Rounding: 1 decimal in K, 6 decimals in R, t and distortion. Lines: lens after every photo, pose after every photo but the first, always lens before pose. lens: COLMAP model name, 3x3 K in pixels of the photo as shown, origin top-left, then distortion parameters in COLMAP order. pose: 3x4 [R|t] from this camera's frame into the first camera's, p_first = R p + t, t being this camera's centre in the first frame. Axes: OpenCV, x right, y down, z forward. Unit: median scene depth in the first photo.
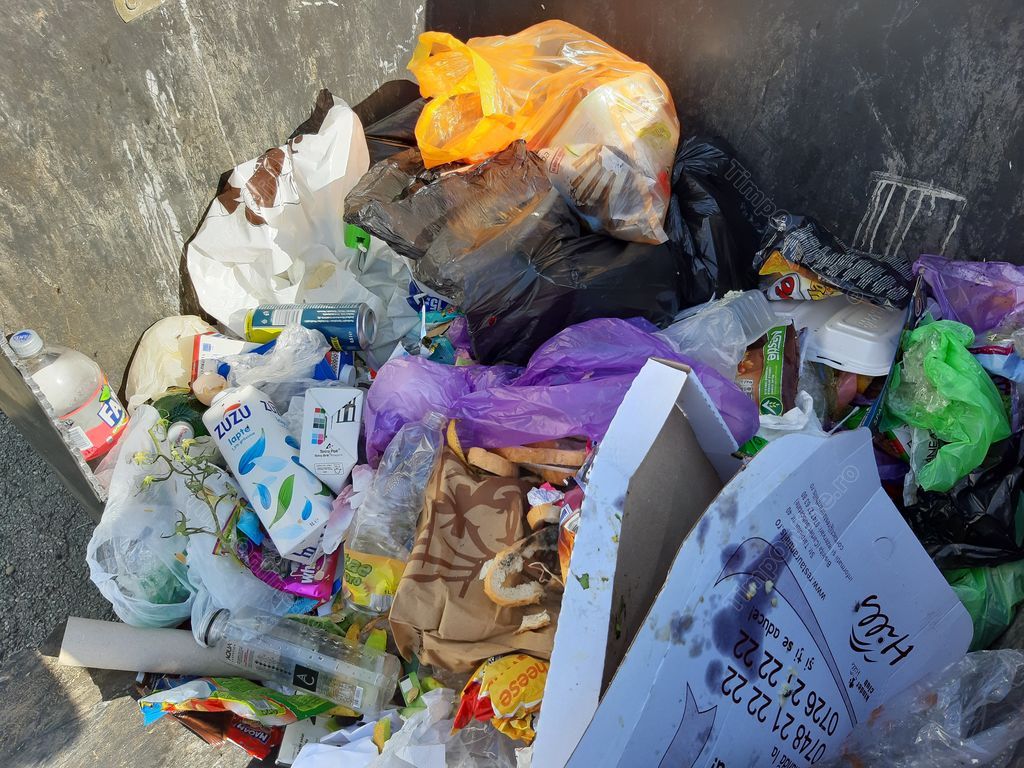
lens RADIAL K [[797.6, 0, 512.0], [0, 797.6, 384.0], [0, 0, 1]] dist [0.000167, -0.014257]
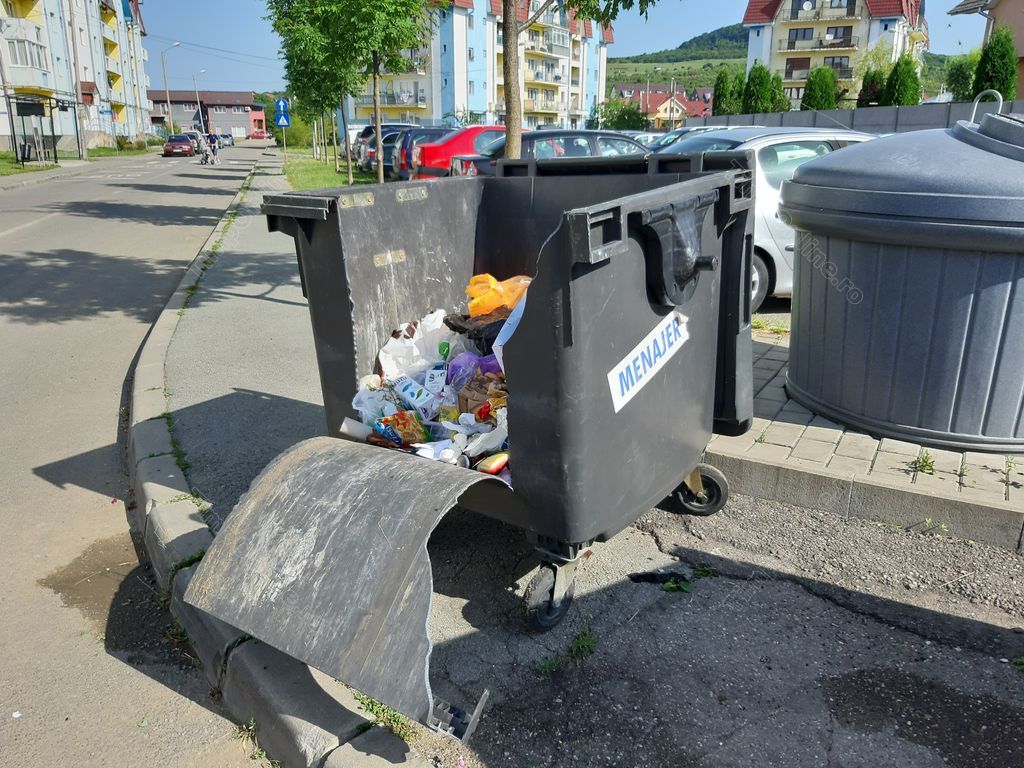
lens RADIAL K [[797.6, 0, 512.0], [0, 797.6, 384.0], [0, 0, 1]] dist [0.000167, -0.014257]
pose [[0.997484, -0.055434, -0.044194, 0.132917], [0.020856, 0.825242, -0.564395, 1.417177], [0.067757, 0.562053, 0.824321, -1.070248]]
